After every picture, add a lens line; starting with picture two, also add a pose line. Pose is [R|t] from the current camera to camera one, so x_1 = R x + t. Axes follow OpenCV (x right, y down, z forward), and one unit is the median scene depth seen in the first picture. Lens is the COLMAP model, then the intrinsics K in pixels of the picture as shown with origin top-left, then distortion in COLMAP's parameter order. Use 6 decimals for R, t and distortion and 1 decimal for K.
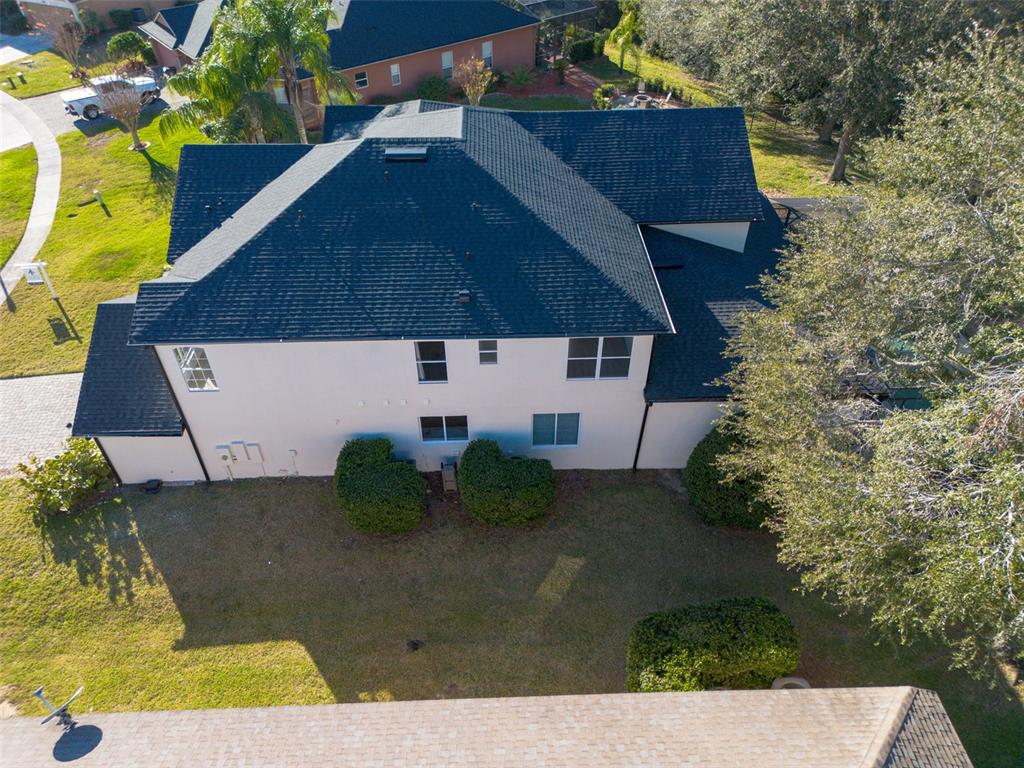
lens RADIAL K [[714.3, 0, 513.0], [0, 714.3, 391.1], [0, 0, 1]] dist [0.078897, -0.074337]
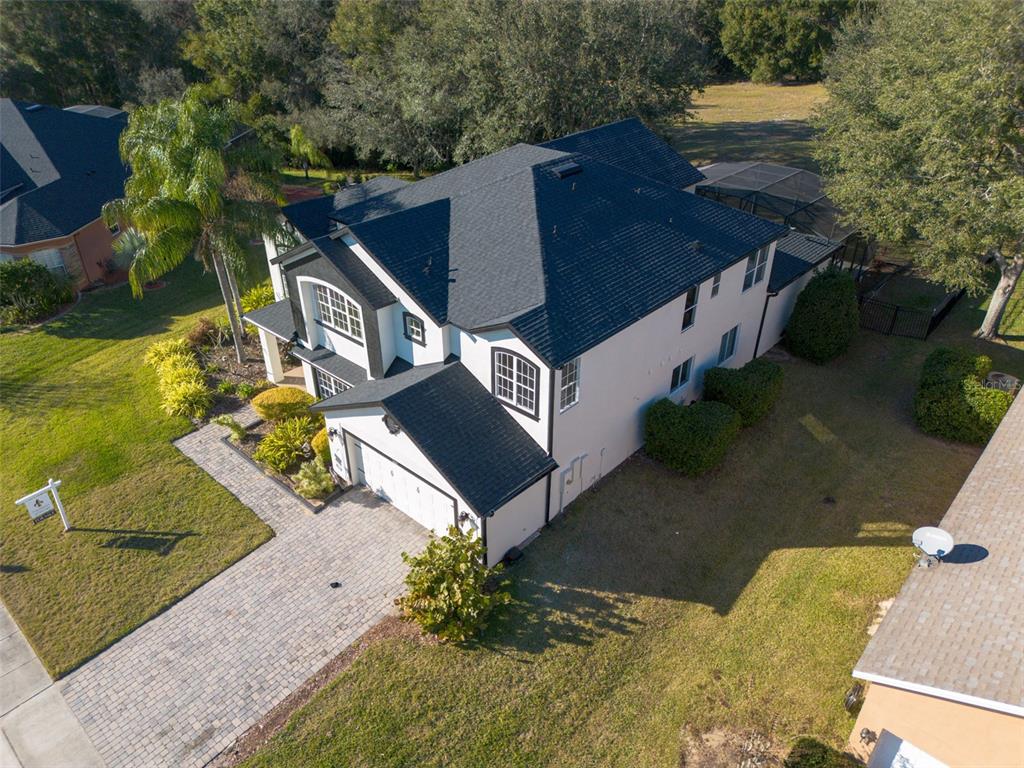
lens RADIAL K [[717.1, 0, 513.0], [0, 717.1, 390.4], [0, 0, 1]] dist [0.061429, -0.049761]
pose [[0.694568, -0.376000, 0.613351, -1.067369], [0.477089, 0.878853, -0.001503, -0.057293], [-0.538480, 0.293667, 0.789809, 0.238957]]
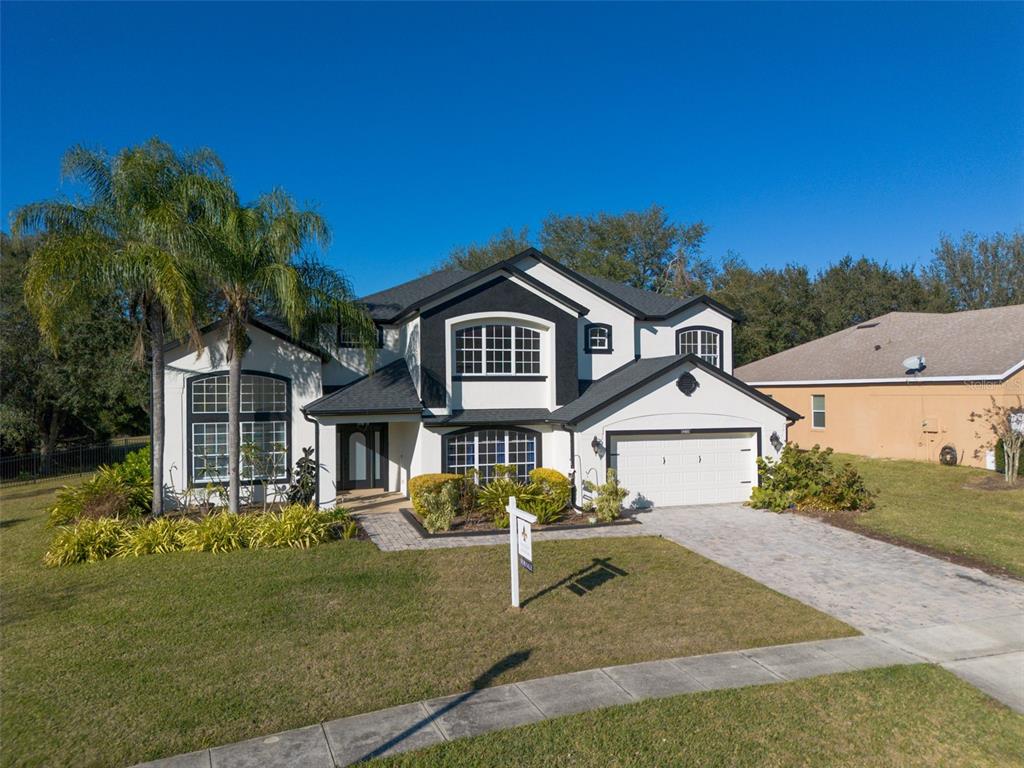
lens RADIAL K [[714.3, 0, 513.0], [0, 714.3, 391.1], [0, 0, 1]] dist [0.078897, -0.074337]
pose [[-0.276609, 0.009298, 0.960938, -1.511917], [0.647647, 0.740553, 0.179261, -0.431861], [-0.709959, 0.671933, -0.210866, 1.505049]]
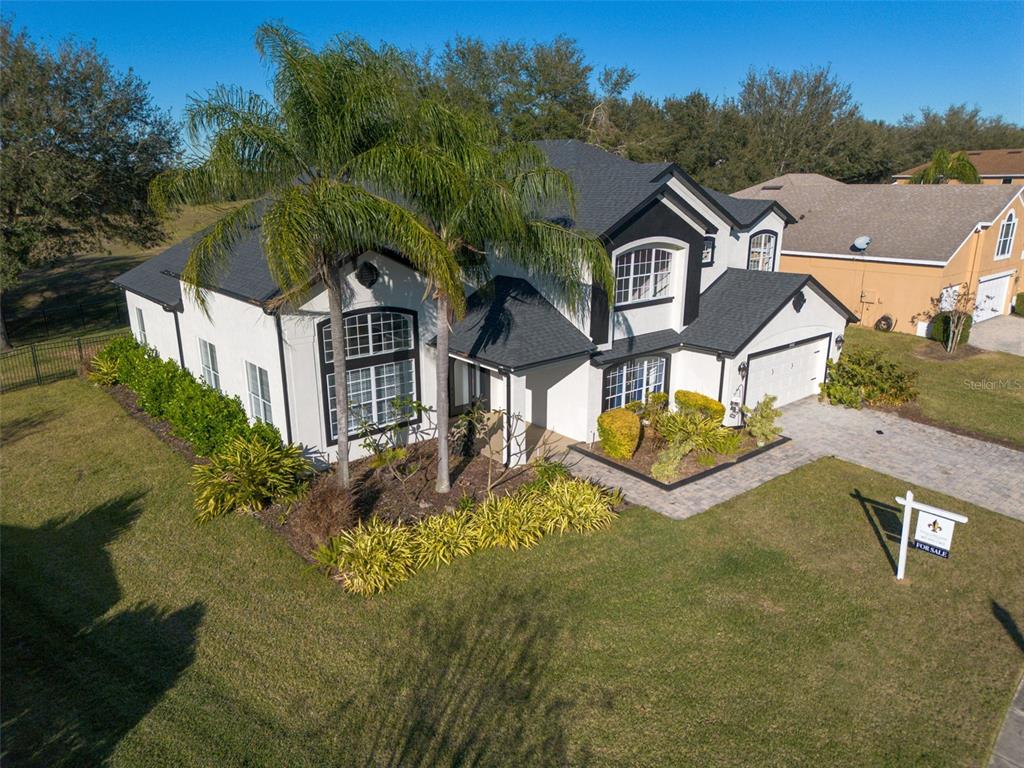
lens RADIAL K [[714.3, 0, 513.0], [0, 714.3, 391.1], [0, 0, 1]] dist [0.078897, -0.074337]
pose [[-0.621685, -0.218977, 0.752035, -1.195035], [0.524207, 0.597084, 0.607205, -0.920046], [-0.581993, 0.771712, -0.256409, 1.755153]]
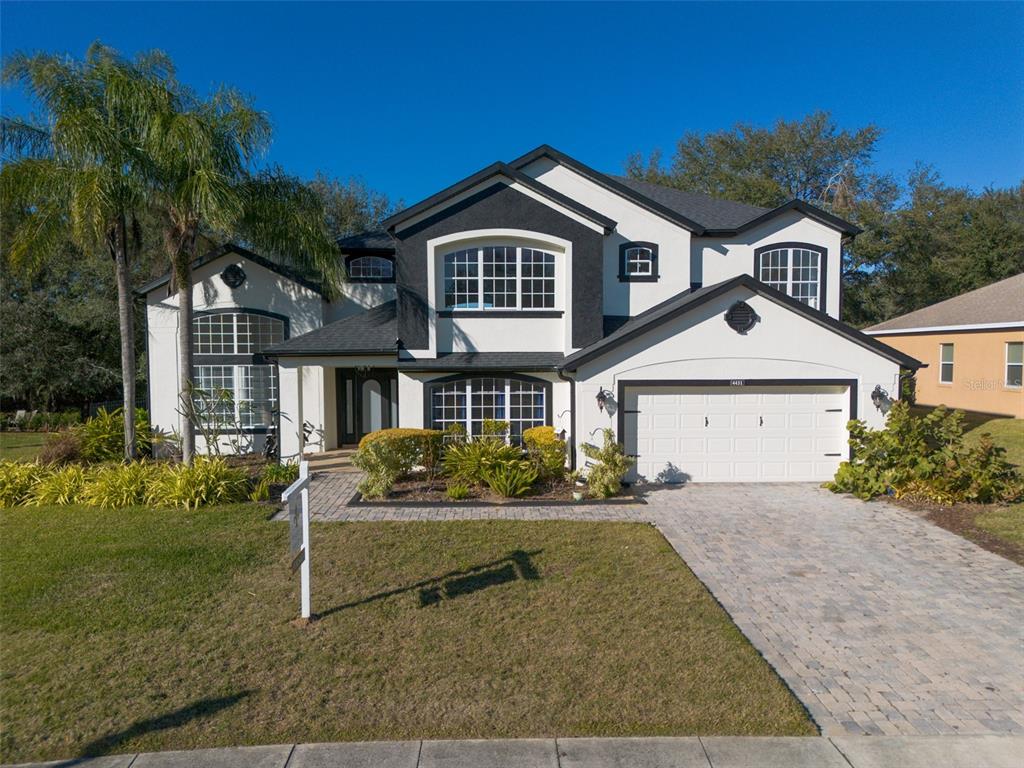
lens RADIAL K [[715.5, 0, 512.6], [0, 715.5, 390.3], [0, 0, 1]] dist [0.068433, -0.058956]
pose [[0.003832, -0.046891, 0.998893, -1.349887], [0.669325, 0.742268, 0.032276, -0.223127], [-0.742960, 0.668460, 0.034229, 1.308103]]
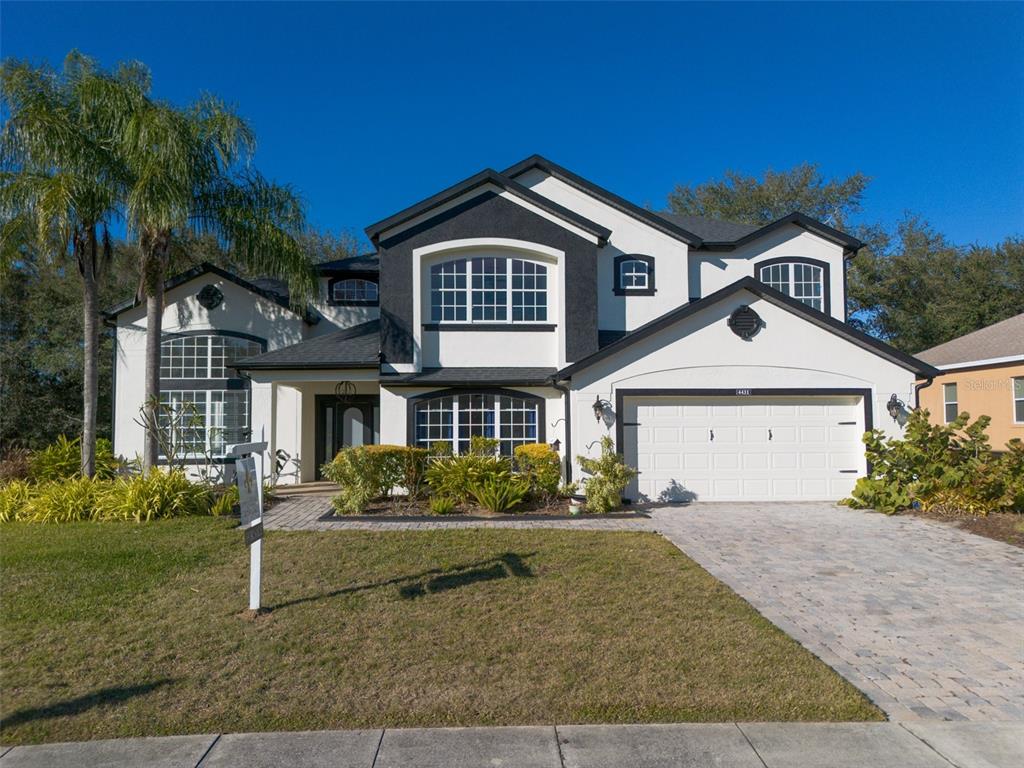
lens RADIAL K [[717.1, 0, 513.0], [0, 717.1, 390.4], [0, 0, 1]] dist [0.061429, -0.049761]
pose [[-0.008745, 0.055535, 0.998418, -1.297154], [0.670158, 0.741375, -0.035368, -0.174849], [-0.742167, 0.668789, -0.043700, 1.350103]]
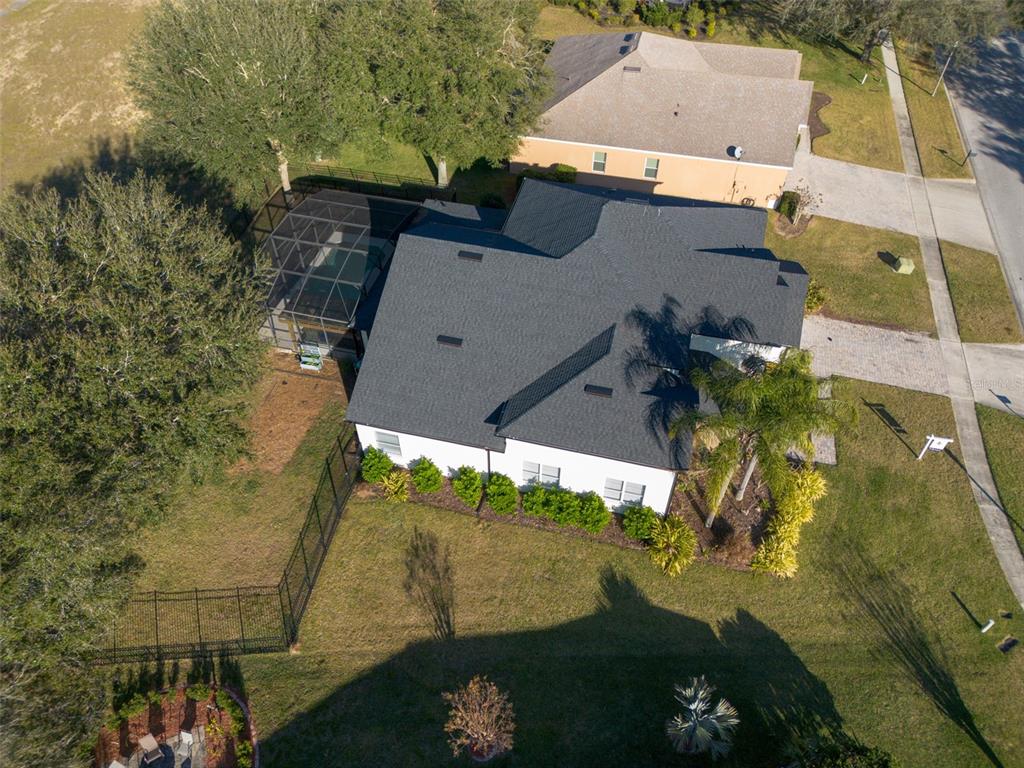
lens RADIAL K [[714.3, 0, 513.0], [0, 714.3, 391.1], [0, 0, 1]] dist [0.078897, -0.074337]
pose [[-0.960750, -0.200537, 0.191686, -0.292422], [0.187343, 0.040600, 0.981455, -2.136352], [-0.204600, 0.978845, -0.001438, 1.543103]]
